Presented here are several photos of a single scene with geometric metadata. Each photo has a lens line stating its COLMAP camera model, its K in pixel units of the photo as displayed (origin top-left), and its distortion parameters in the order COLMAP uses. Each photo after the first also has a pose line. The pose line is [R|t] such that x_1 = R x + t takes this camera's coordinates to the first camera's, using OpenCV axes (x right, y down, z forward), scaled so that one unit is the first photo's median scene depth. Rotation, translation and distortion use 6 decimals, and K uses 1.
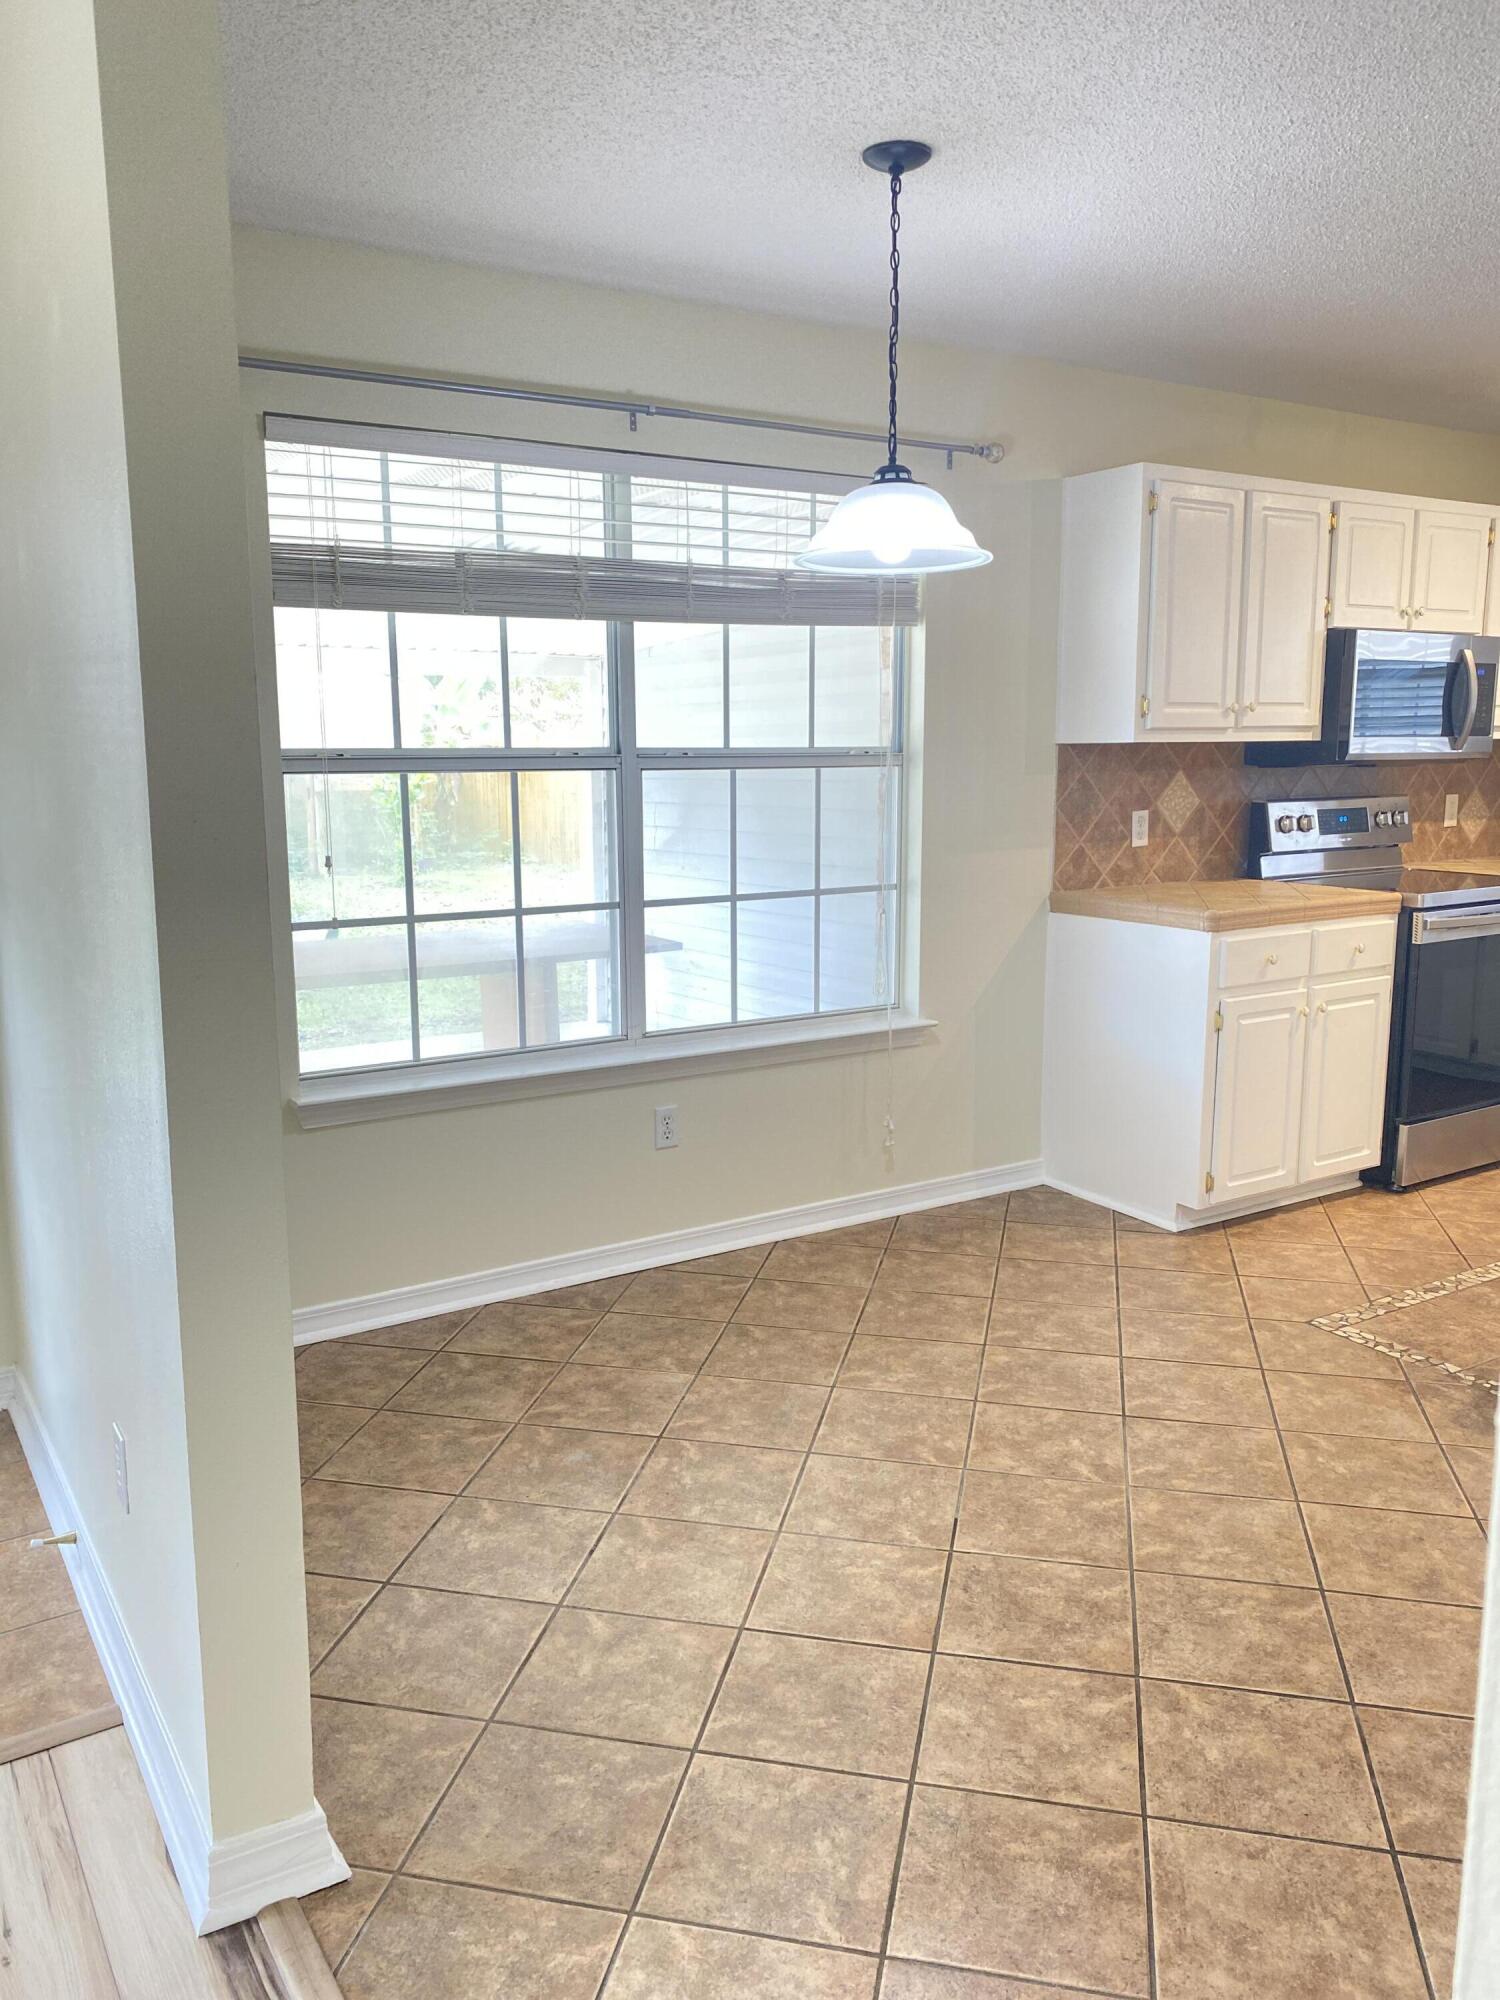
lens RADIAL K [[1515.6, 0, 744.3], [0, 1515.6, 994.2], [0, 0, 1]] dist [0.003243, 0.008026]
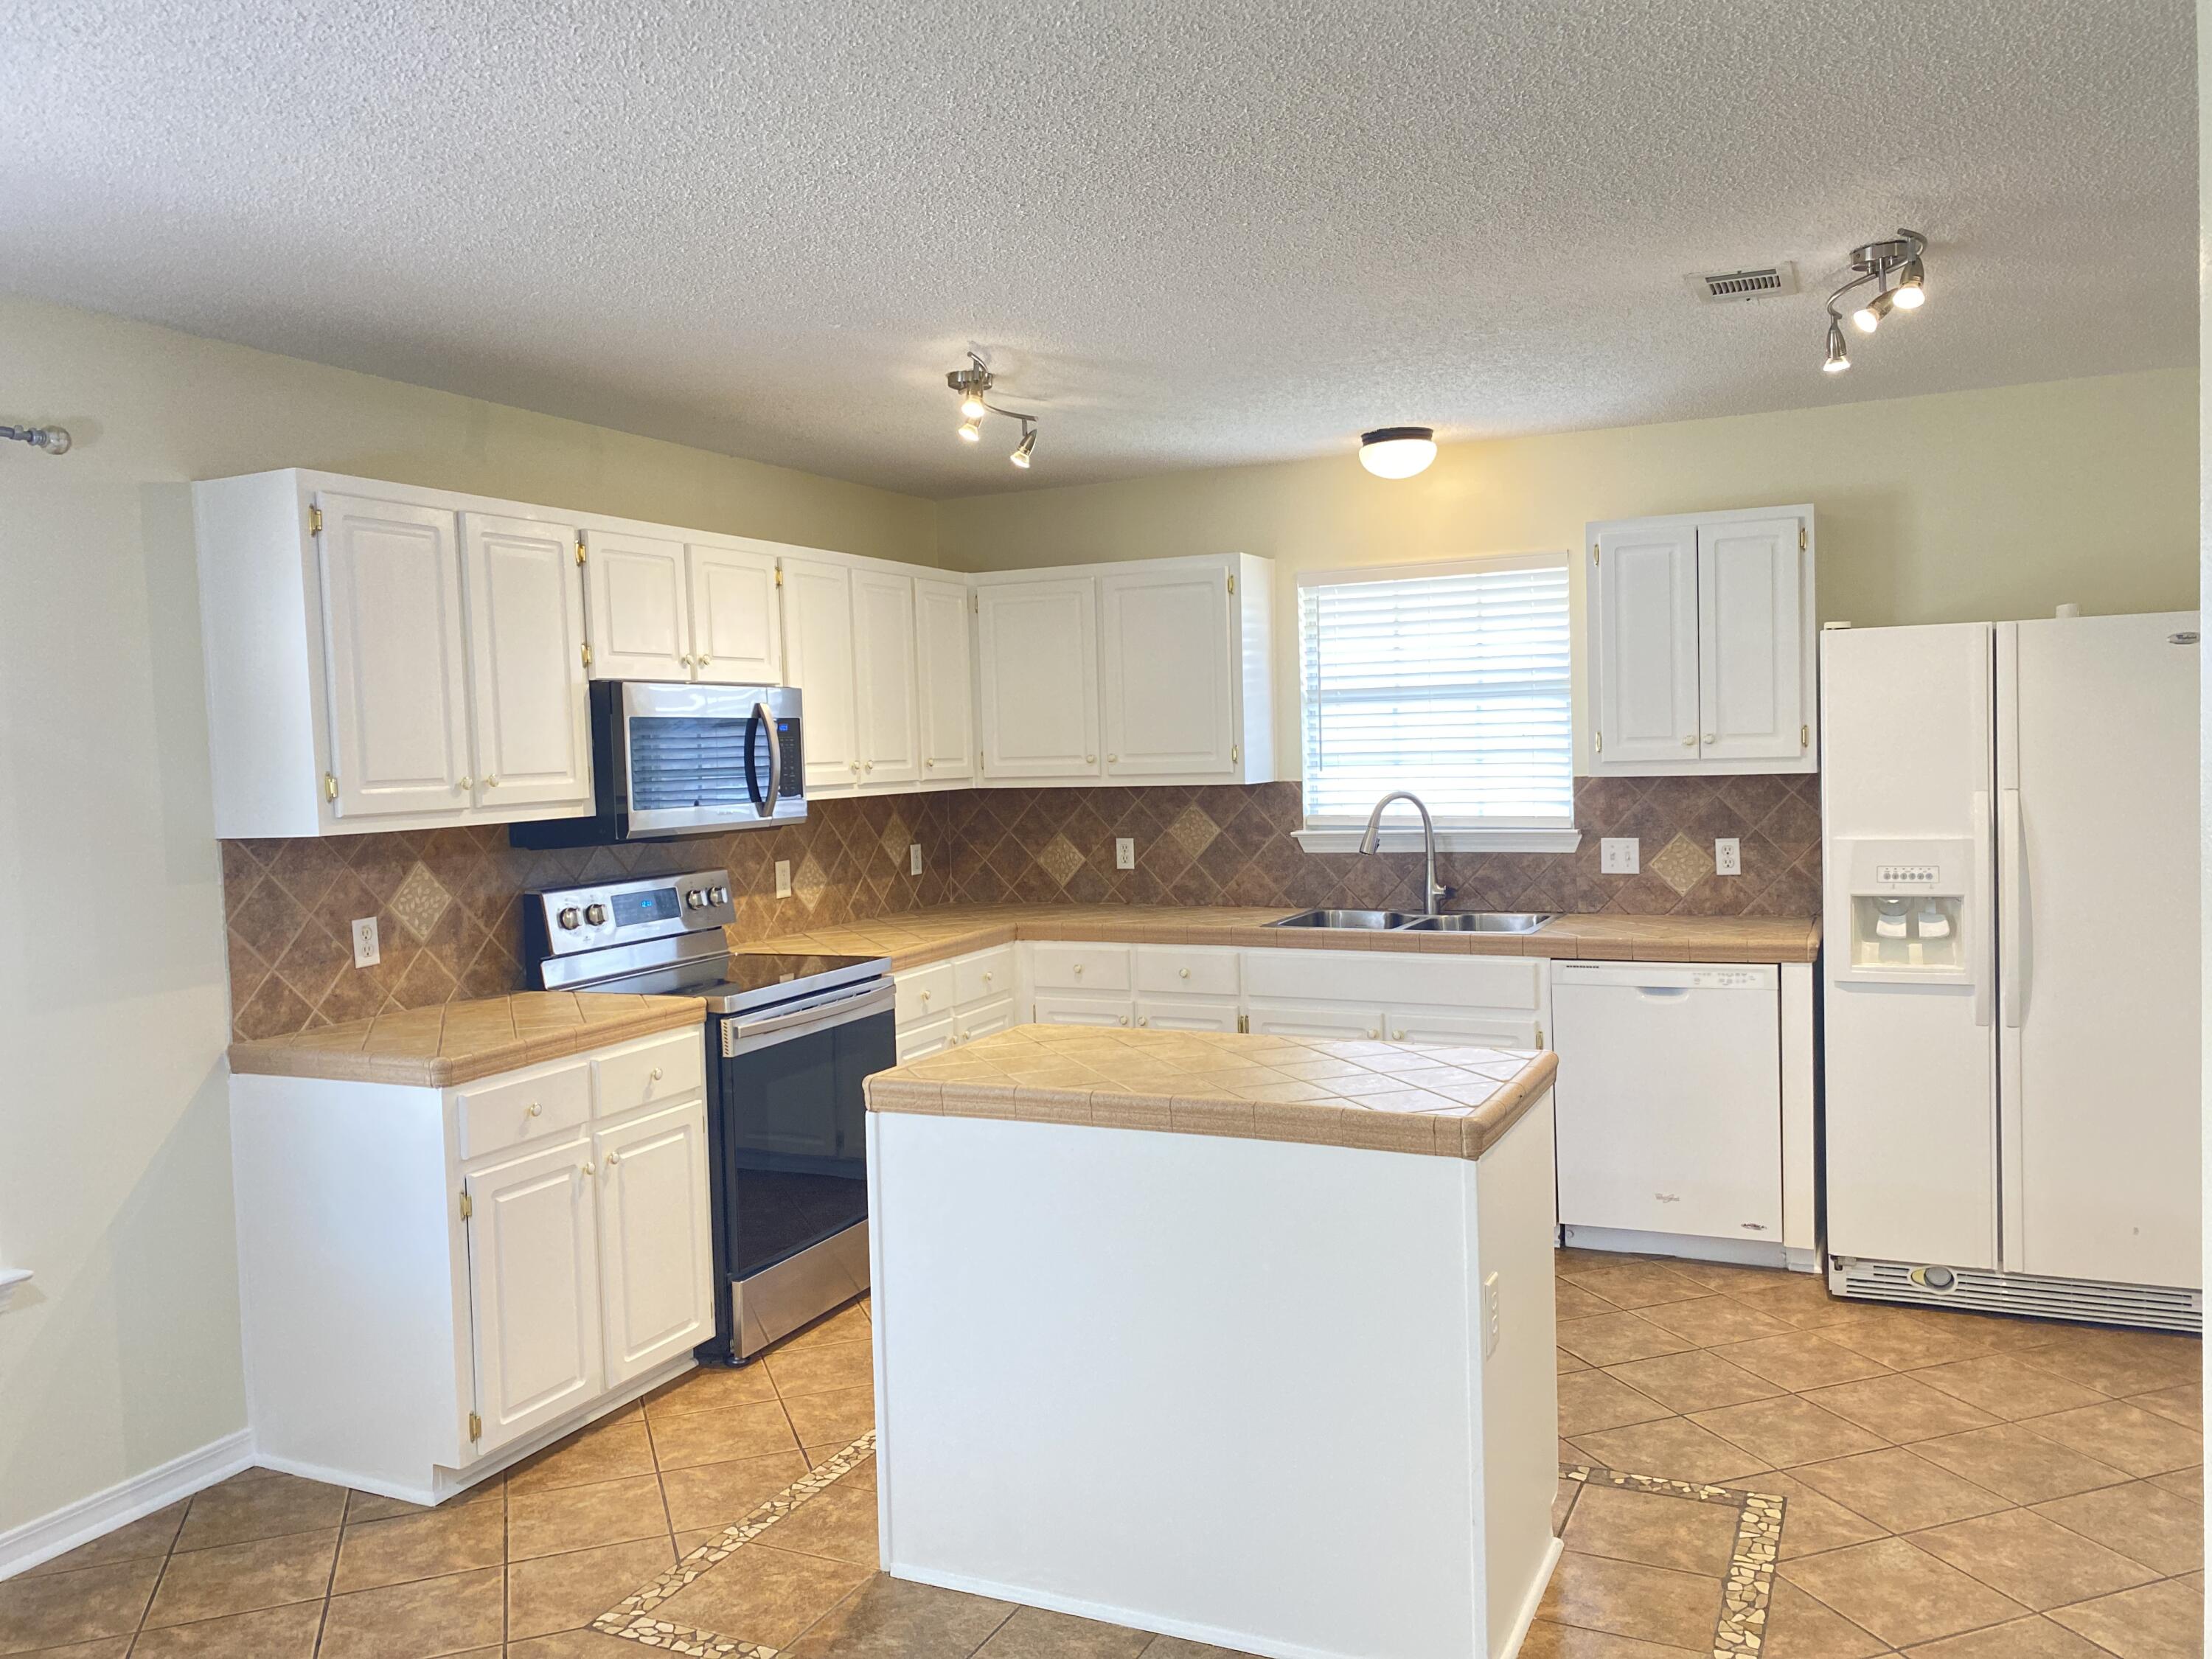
lens RADIAL K [[1676.1, 0, 1094.3], [0, 1676.1, 839.1], [0, 0, 1]] dist [0.066897, -0.085388]
pose [[0.847886, -0.052458, 0.527576, 0.143971], [0.116427, 0.989226, -0.088753, -0.049092], [-0.517236, 0.136677, 0.844858, 0.115453]]
